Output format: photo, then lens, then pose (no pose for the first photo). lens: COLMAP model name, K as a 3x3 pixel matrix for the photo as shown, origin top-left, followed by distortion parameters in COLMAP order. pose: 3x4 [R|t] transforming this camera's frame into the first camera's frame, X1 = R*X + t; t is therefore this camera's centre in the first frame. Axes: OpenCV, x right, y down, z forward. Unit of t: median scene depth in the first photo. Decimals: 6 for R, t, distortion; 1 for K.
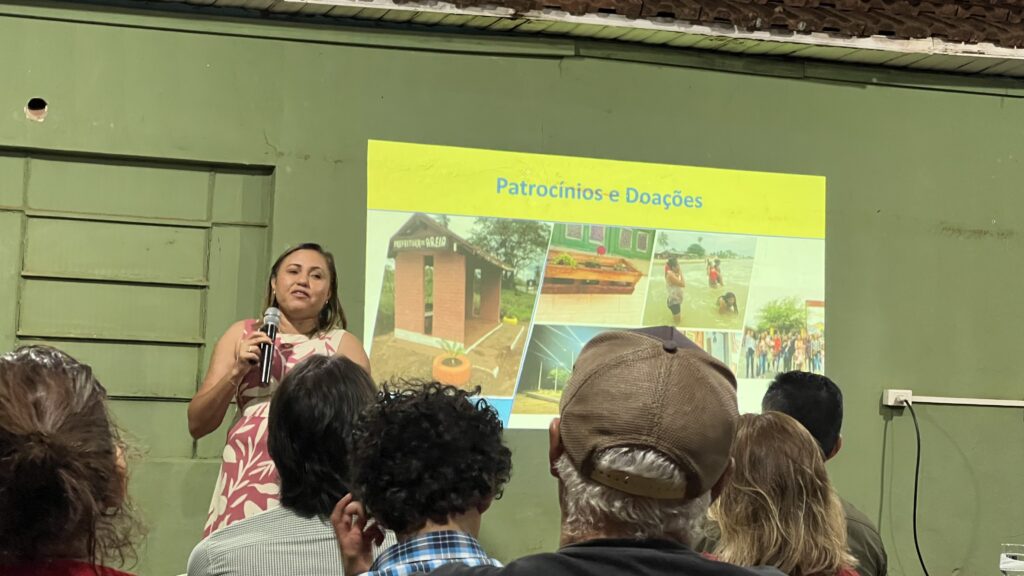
lens RADIAL K [[2174.3, 0, 513.6], [0, 2174.3, 292.1], [0, 0, 1]] dist [0.094951, 0.000000]
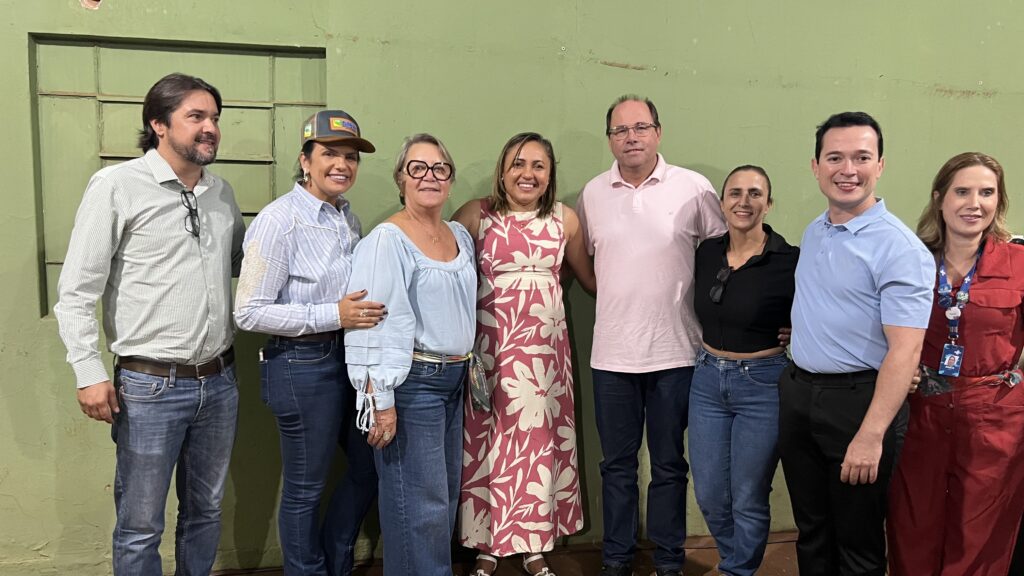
lens RADIAL K [[728.8, 0, 507.7], [0, 728.8, 297.0], [0, 0, 1]] dist [0.051721, -0.050314]
pose [[0.987768, 0.003583, -0.155887, 0.038590], [0.027535, 0.980016, 0.197002, -0.005614], [0.153478, -0.198885, 0.967930, 0.632960]]
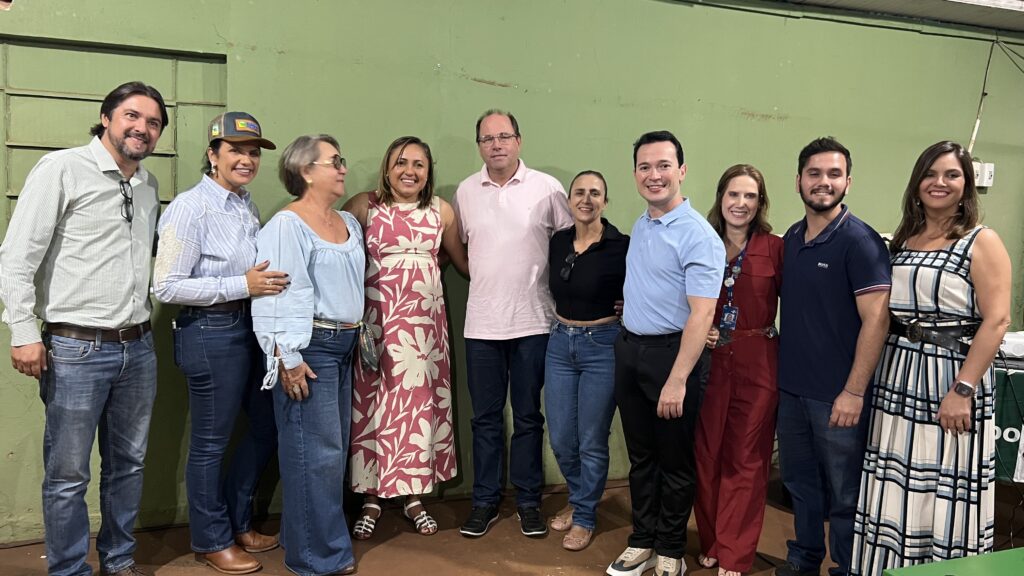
lens RADIAL K [[728.8, 0, 507.8], [0, 728.8, 278.5], [0, 0, 1]] dist [0.051721, -0.050314]
pose [[0.999861, 0.000820, 0.016669, 0.041747], [-0.003764, 0.984139, 0.177357, -0.008137], [-0.016259, -0.177395, 0.984005, 0.568189]]
